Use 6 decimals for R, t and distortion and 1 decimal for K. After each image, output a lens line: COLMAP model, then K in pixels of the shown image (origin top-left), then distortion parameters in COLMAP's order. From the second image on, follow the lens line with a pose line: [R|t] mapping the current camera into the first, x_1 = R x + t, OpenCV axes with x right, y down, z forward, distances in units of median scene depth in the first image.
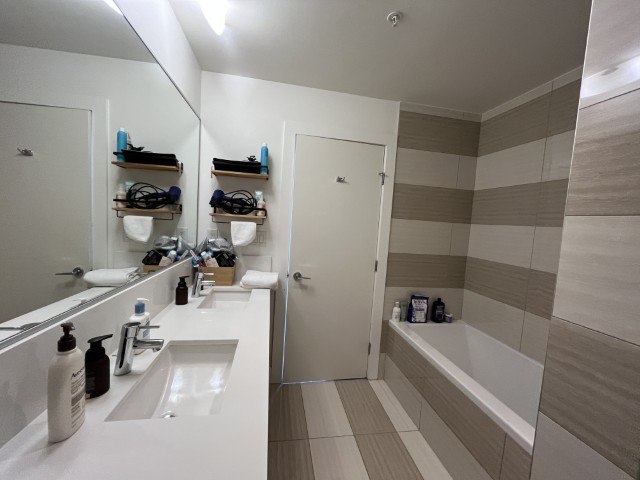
lens RADIAL K [[259.0, 0, 317.1], [0, 259.0, 240.2], [0, 0, 1]] dist [-0.007497, 0.000037]
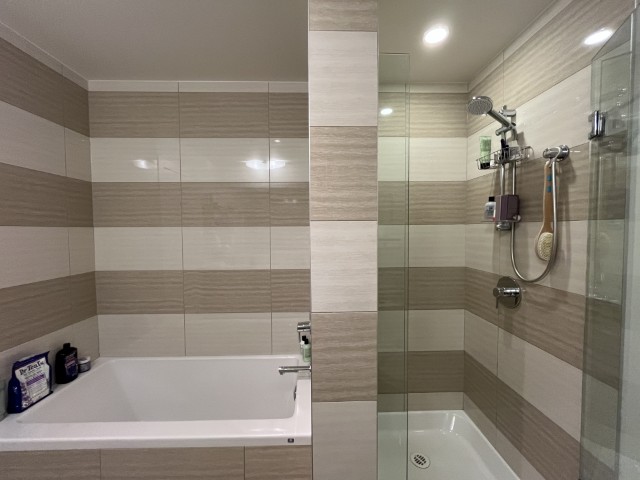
lens RADIAL K [[259.0, 0, 317.1], [0, 259.0, 240.2], [0, 0, 1]] dist [-0.007497, 0.000037]
pose [[0.144767, -0.100918, 0.984306, -0.044511], [0.088147, 0.992145, 0.088758, -0.036120], [-0.985532, 0.073914, 0.152525, 0.267660]]
